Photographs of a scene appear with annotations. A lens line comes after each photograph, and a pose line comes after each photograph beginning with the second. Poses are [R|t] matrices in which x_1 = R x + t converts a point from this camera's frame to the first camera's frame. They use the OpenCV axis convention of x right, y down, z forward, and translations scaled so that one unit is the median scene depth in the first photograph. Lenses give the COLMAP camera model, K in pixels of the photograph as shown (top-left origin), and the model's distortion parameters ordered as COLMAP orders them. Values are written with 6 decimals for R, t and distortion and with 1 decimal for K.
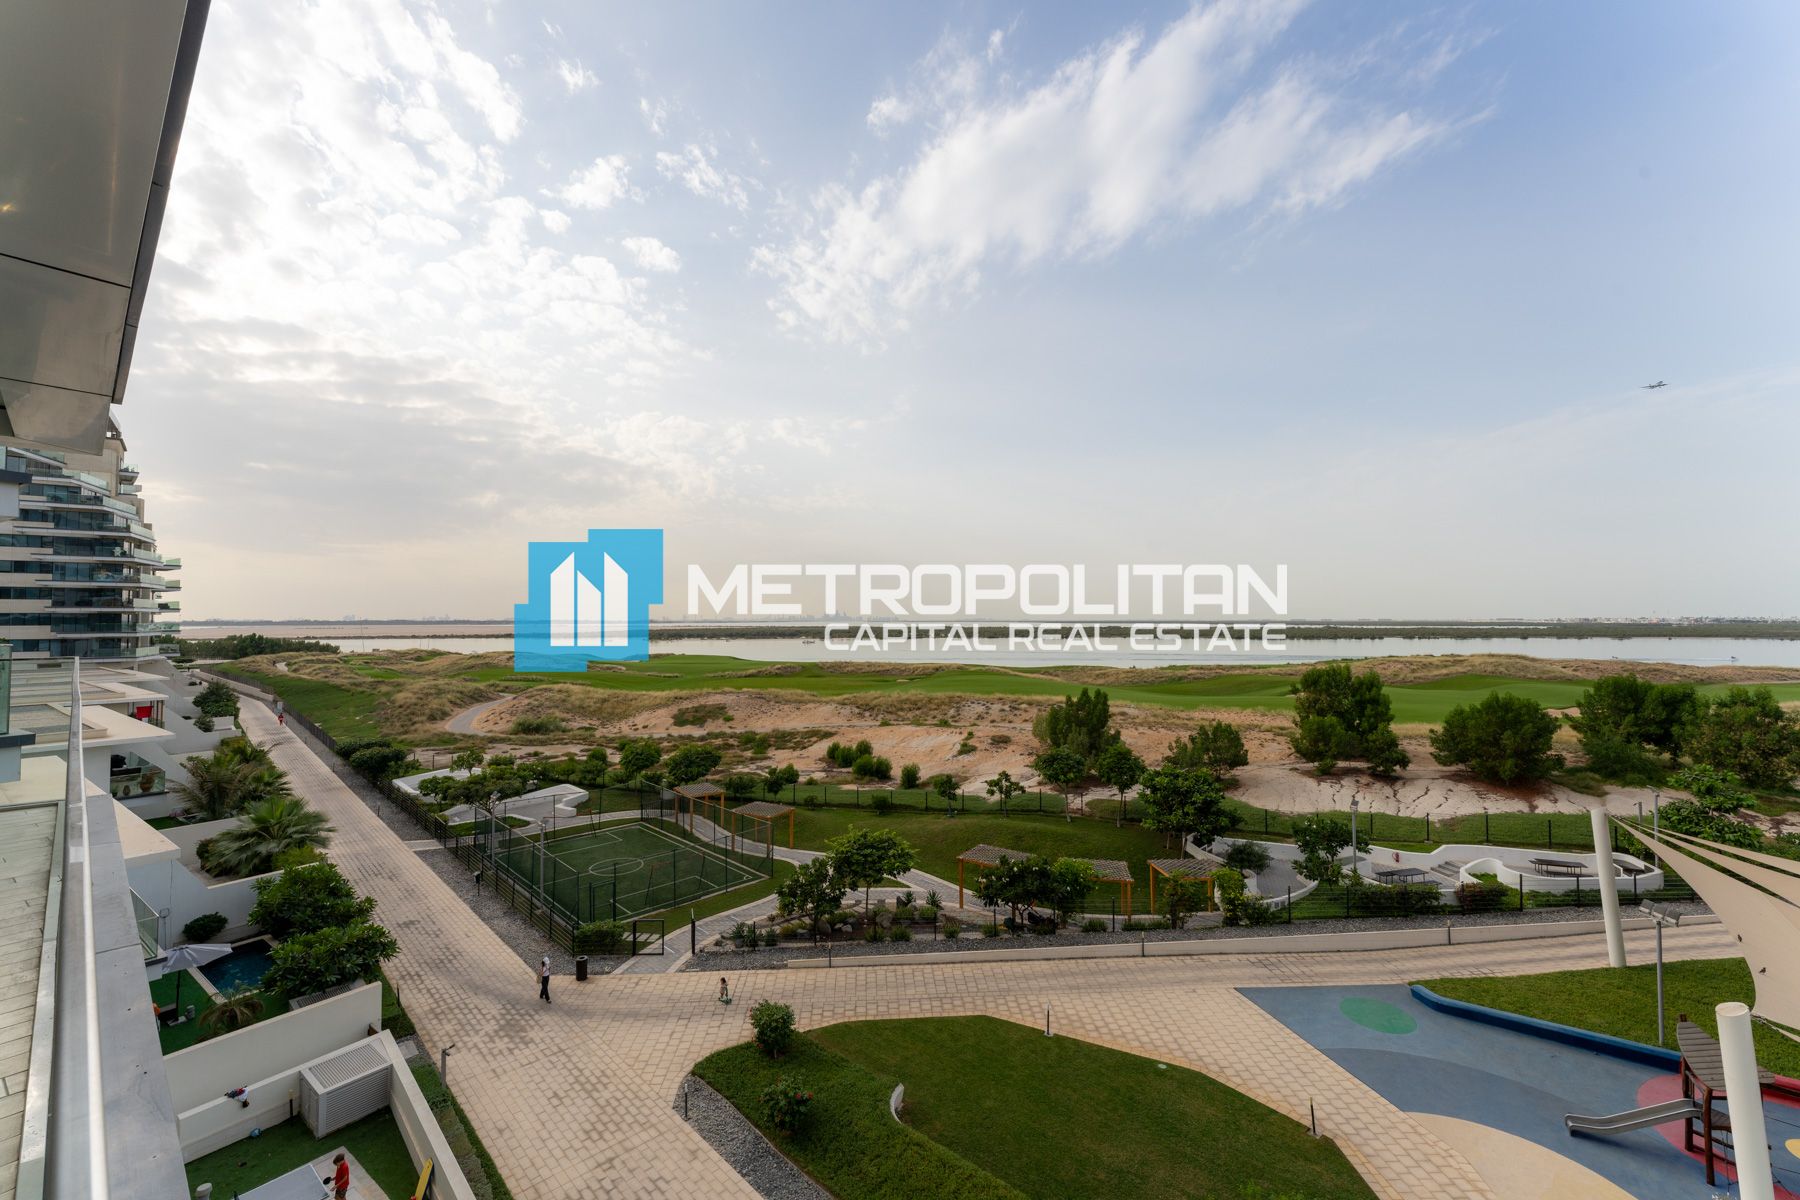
lens RADIAL K [[737.9, 0, 883.9], [0, 737.9, 578.6], [0, 0, 1]] dist [-0.004602, -0.000382]
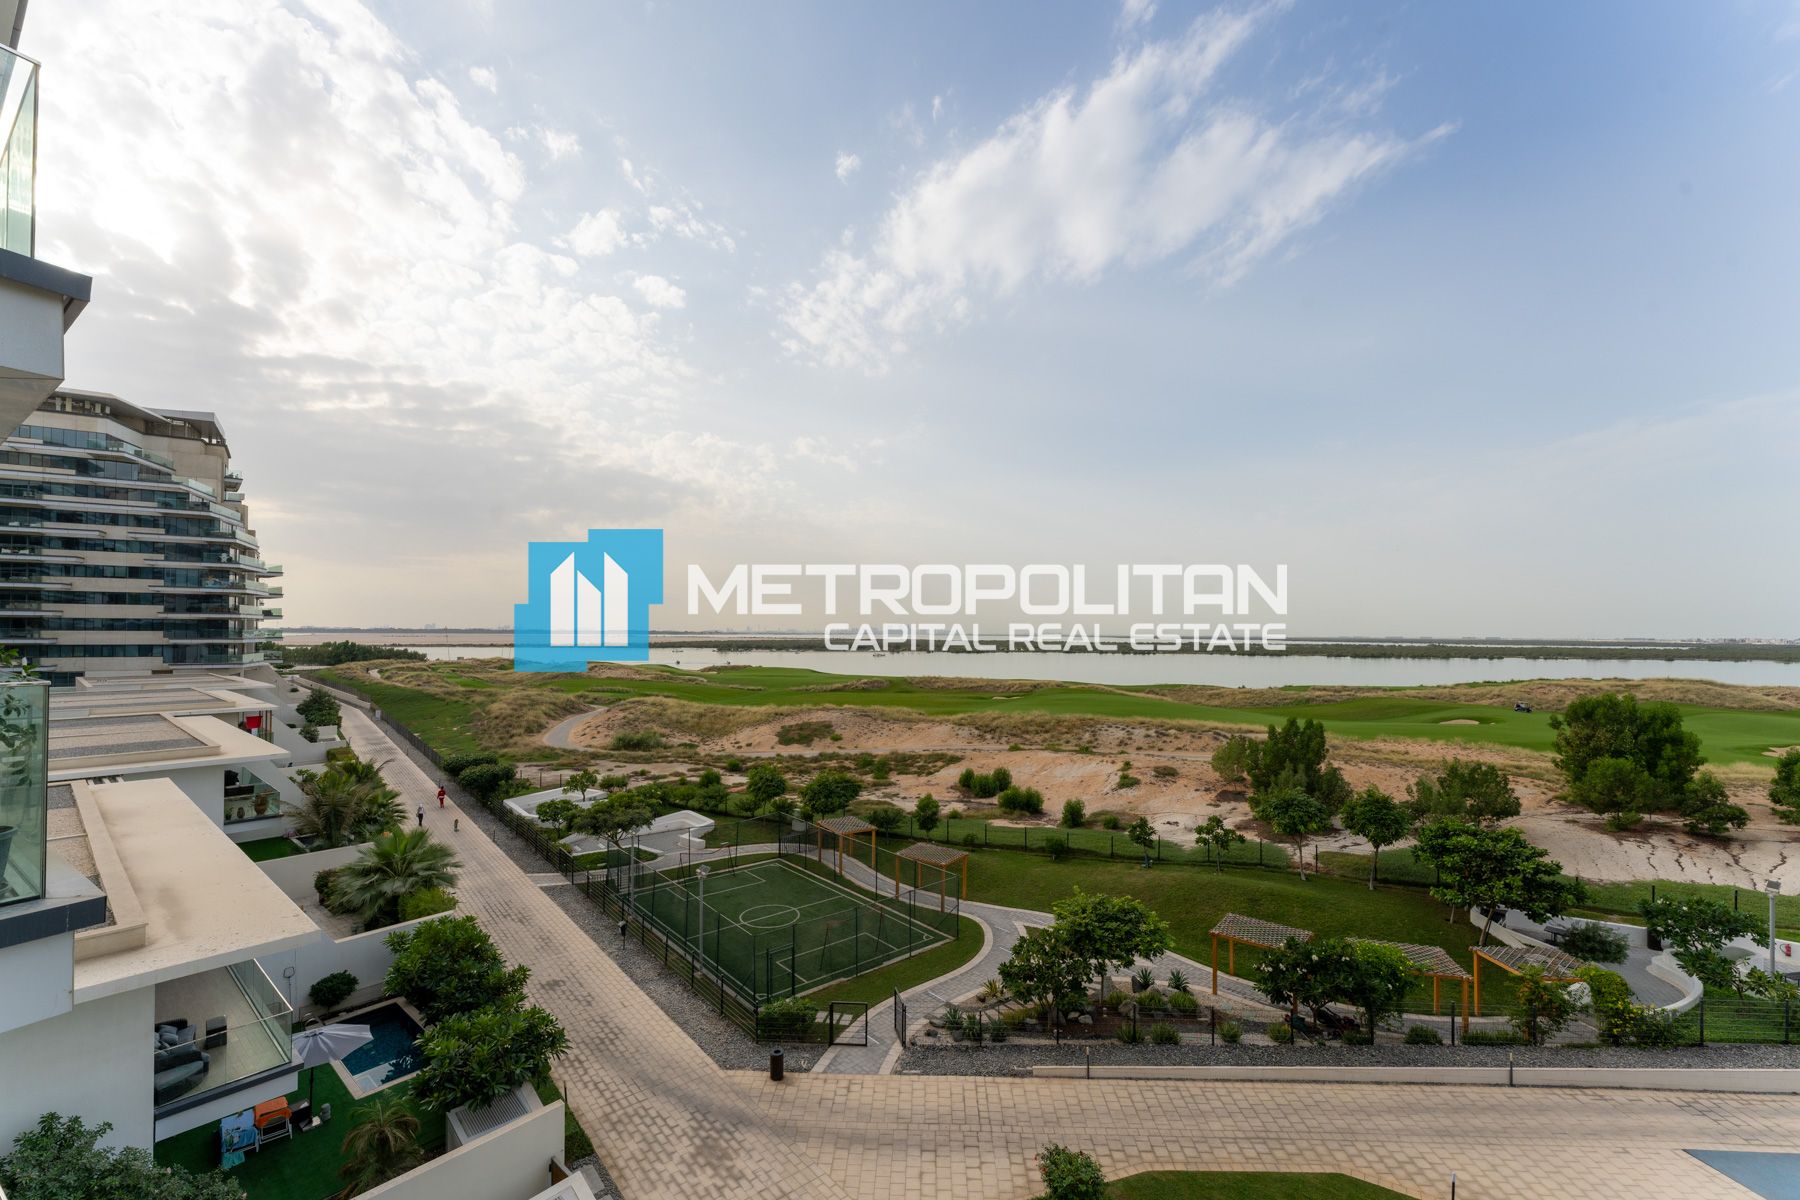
lens RADIAL K [[737.9, 0, 882.8], [0, 737.9, 602.6], [0, 0, 1]] dist [-0.004602, -0.000382]
pose [[0.997260, 0.006748, -0.073667, -0.134781], [-0.005597, 0.999859, 0.015817, 0.005619], [0.073763, -0.015361, 0.997157, 0.119749]]
